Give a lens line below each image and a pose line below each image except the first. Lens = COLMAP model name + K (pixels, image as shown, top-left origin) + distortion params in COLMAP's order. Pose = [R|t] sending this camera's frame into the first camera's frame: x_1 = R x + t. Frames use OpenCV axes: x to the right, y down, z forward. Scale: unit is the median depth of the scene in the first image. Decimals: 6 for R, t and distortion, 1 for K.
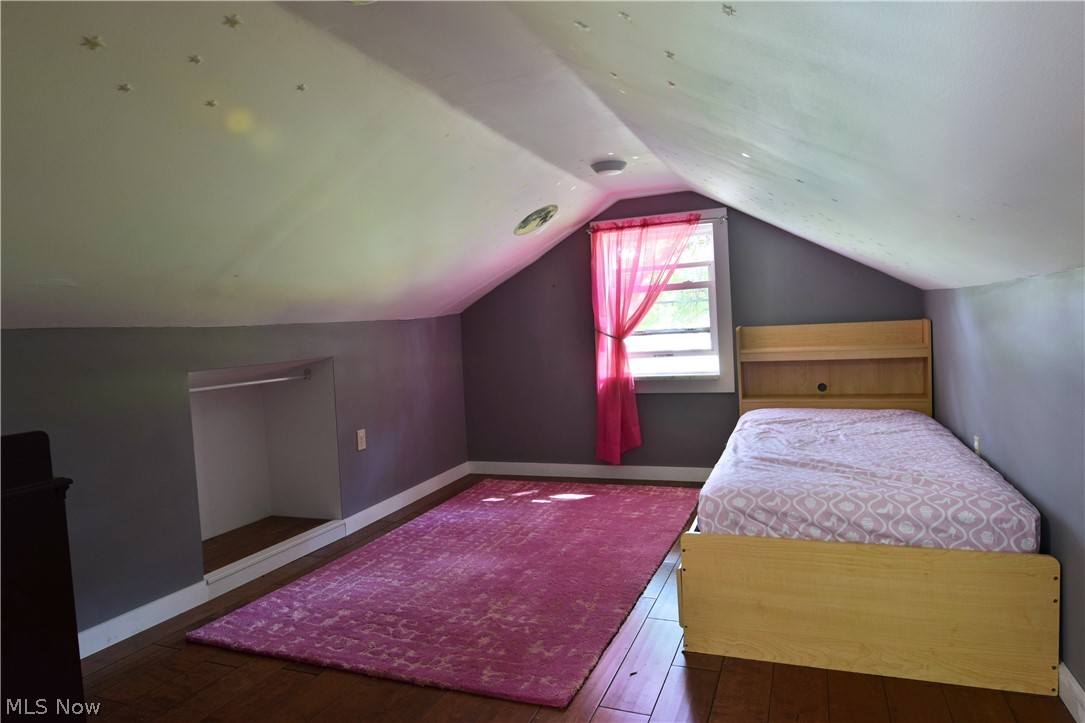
lens RADIAL K [[663.6, 0, 540.9], [0, 663.6, 359.7], [0, 0, 1]] dist [-0.011130, -0.006108]
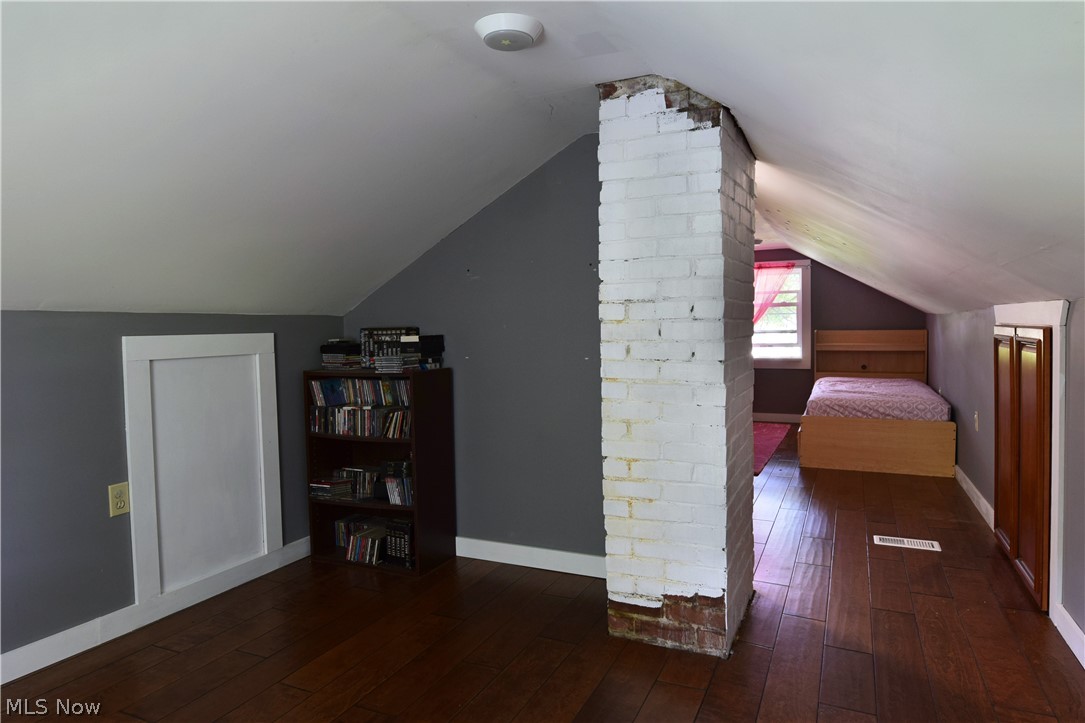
lens RADIAL K [[663.6, 0, 546.7], [0, 663.6, 360.3], [0, 0, 1]] dist [-0.011130, -0.006108]
pose [[0.998240, 0.038207, -0.045346, -0.453556], [-0.038101, 0.999269, 0.003202, 0.071127], [0.045436, -0.001468, 0.998966, -1.066637]]
